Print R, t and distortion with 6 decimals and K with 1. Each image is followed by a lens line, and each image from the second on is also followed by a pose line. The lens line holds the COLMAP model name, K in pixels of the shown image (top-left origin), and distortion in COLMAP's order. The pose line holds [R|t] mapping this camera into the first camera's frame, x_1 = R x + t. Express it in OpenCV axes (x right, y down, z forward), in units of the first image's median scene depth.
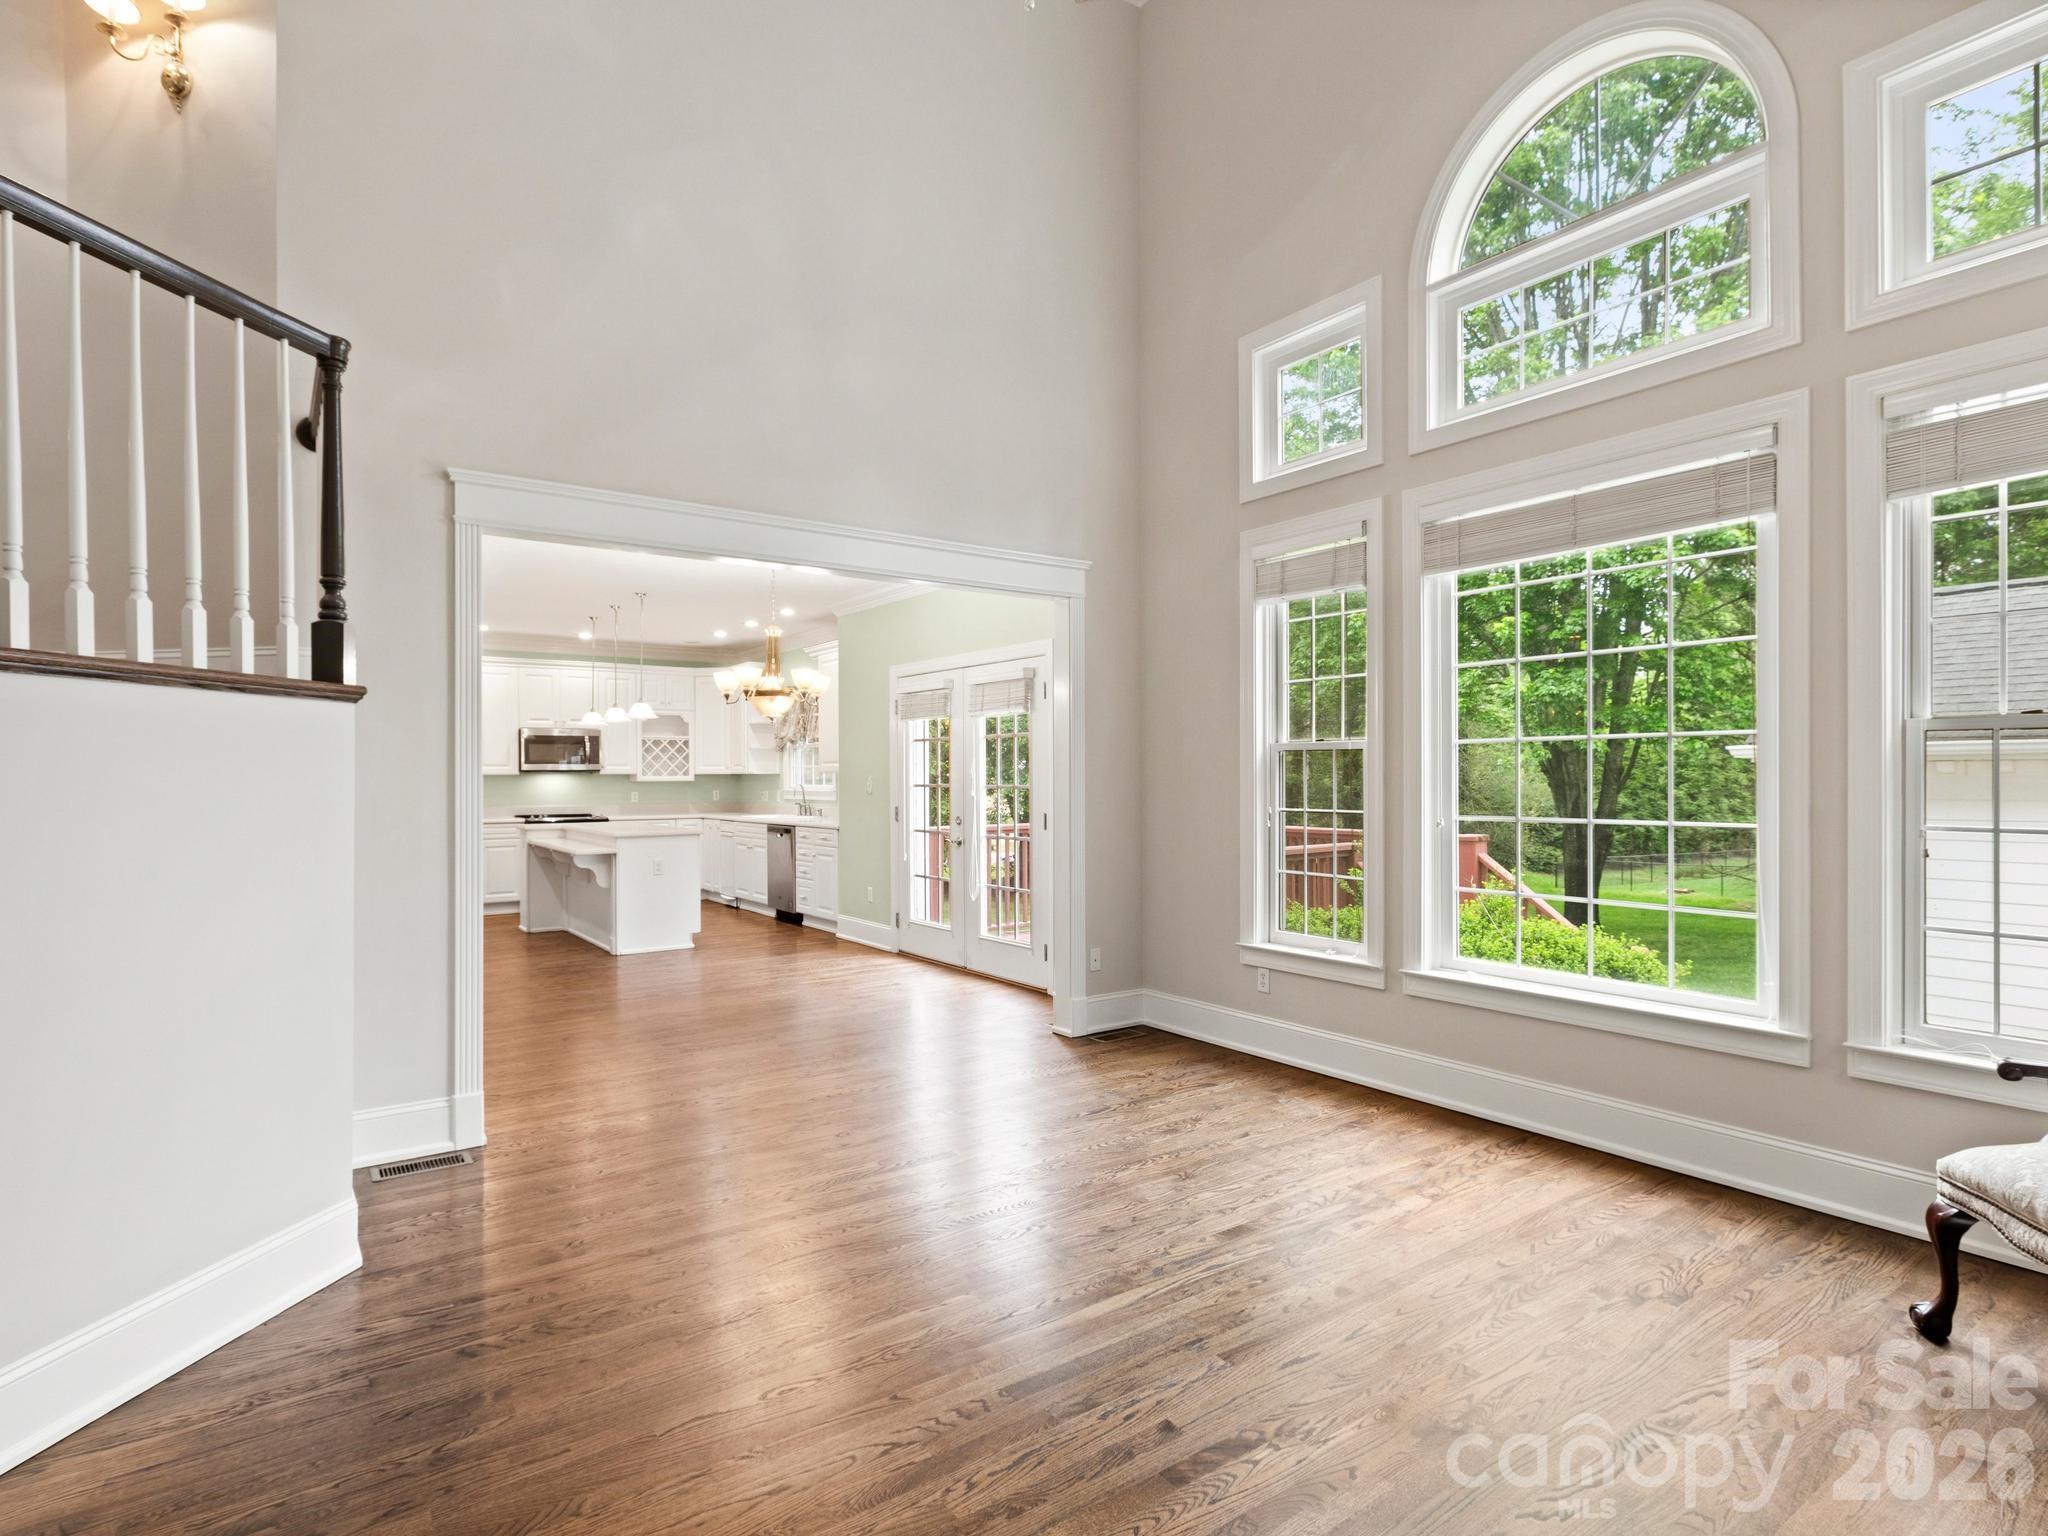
lens RADIAL K [[1033.7, 0, 1027.1], [0, 1033.7, 780.8], [0, 0, 1]] dist [-0.000801, 0.001330]
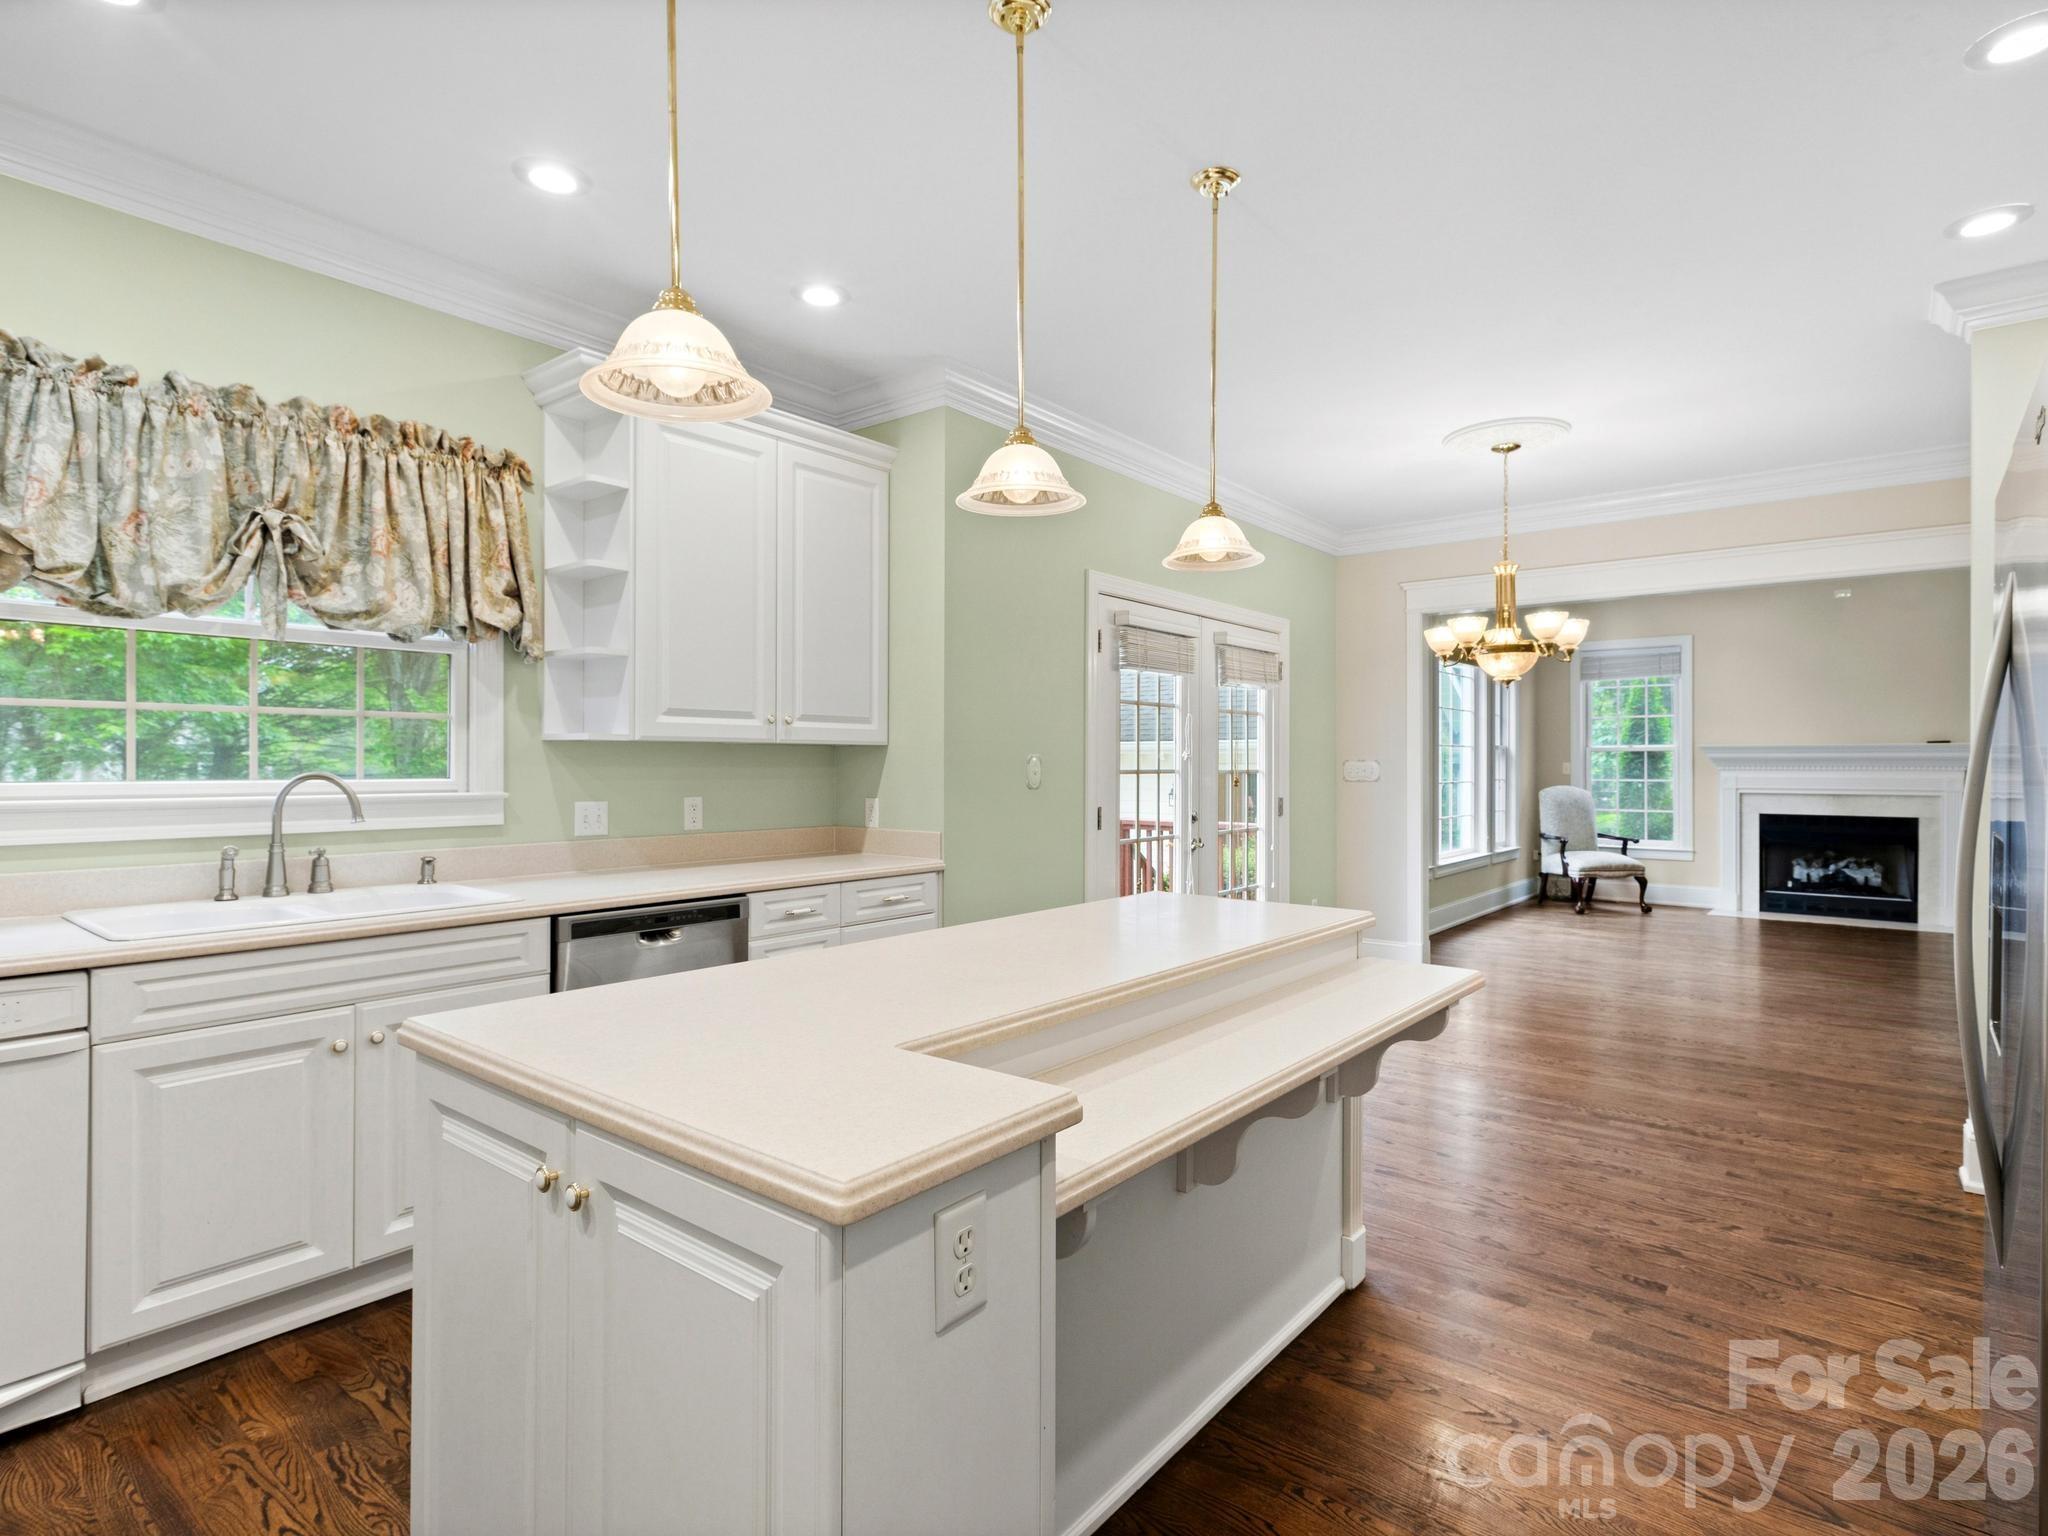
lens RADIAL K [[1062.2, 0, 1023.4], [0, 1062.2, 760.2], [0, 0, 1]] dist [0.003822, 0.000154]
pose [[-0.253174, 0.005265, 0.967406, -0.617872], [0.001310, 0.999986, -0.005099, 0.001160], [-0.967420, -0.000024, -0.253177, 1.040804]]
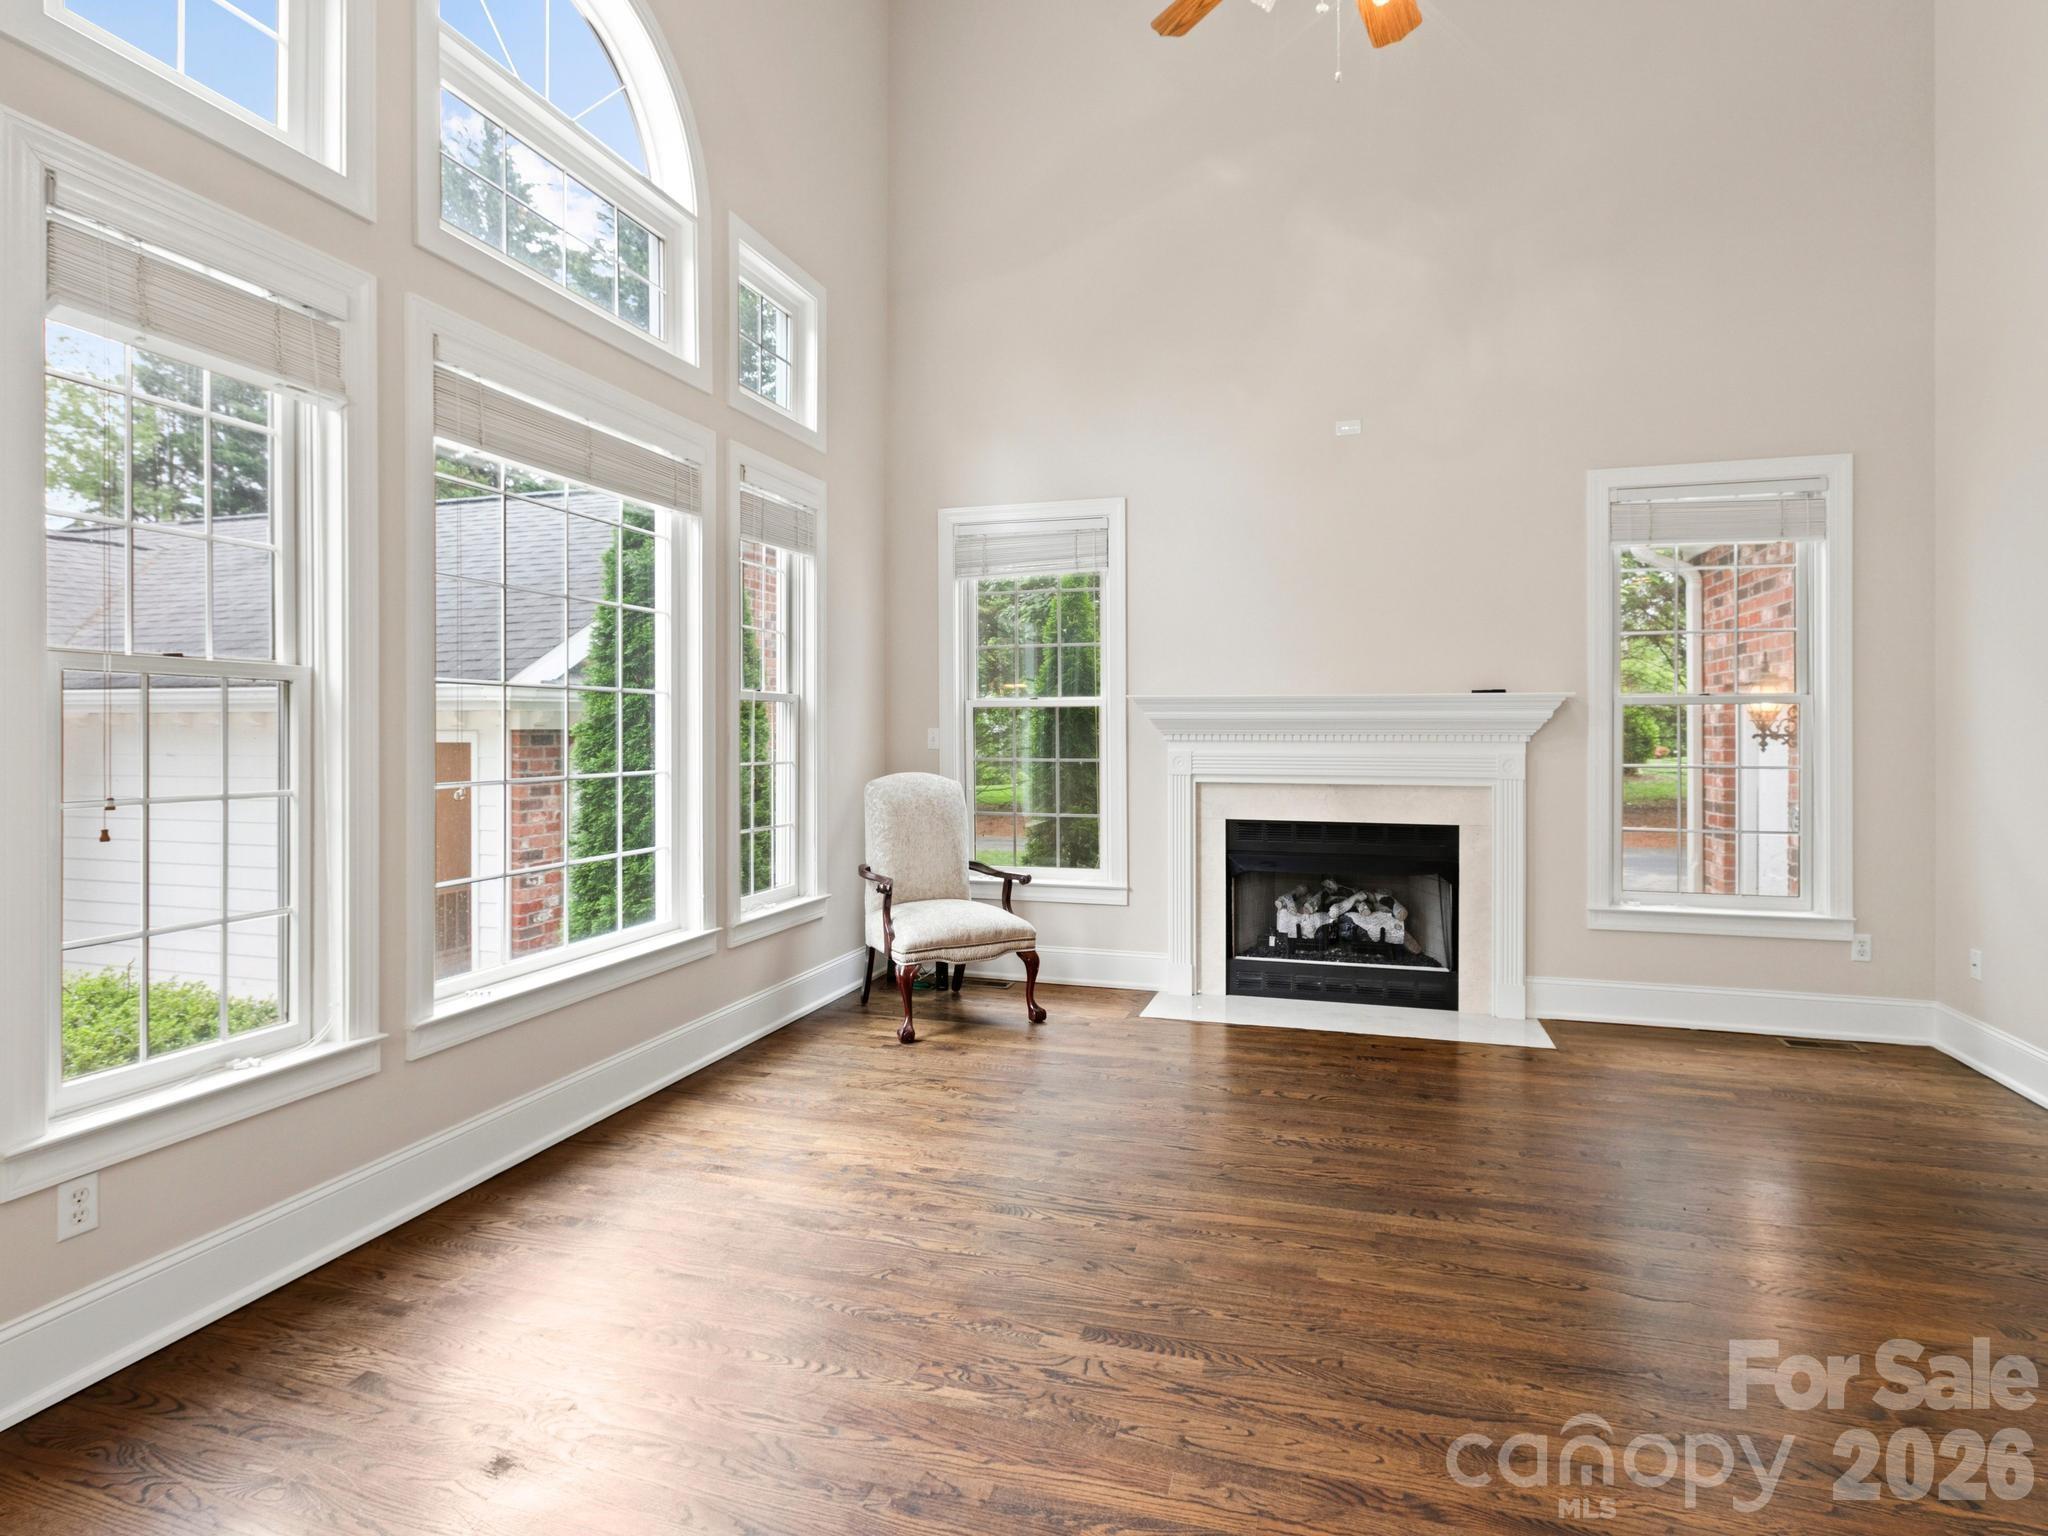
lens RADIAL K [[1075.0, 0, 1033.9], [0, 1075.0, 742.2], [0, 0, 1]] dist [-0.001418, 0.000256]
pose [[-0.602664, -0.005599, 0.797975, -0.192977], [0.004593, 0.999934, 0.010485, 0.000214], [-0.797982, 0.009984, -0.602599, 0.512366]]
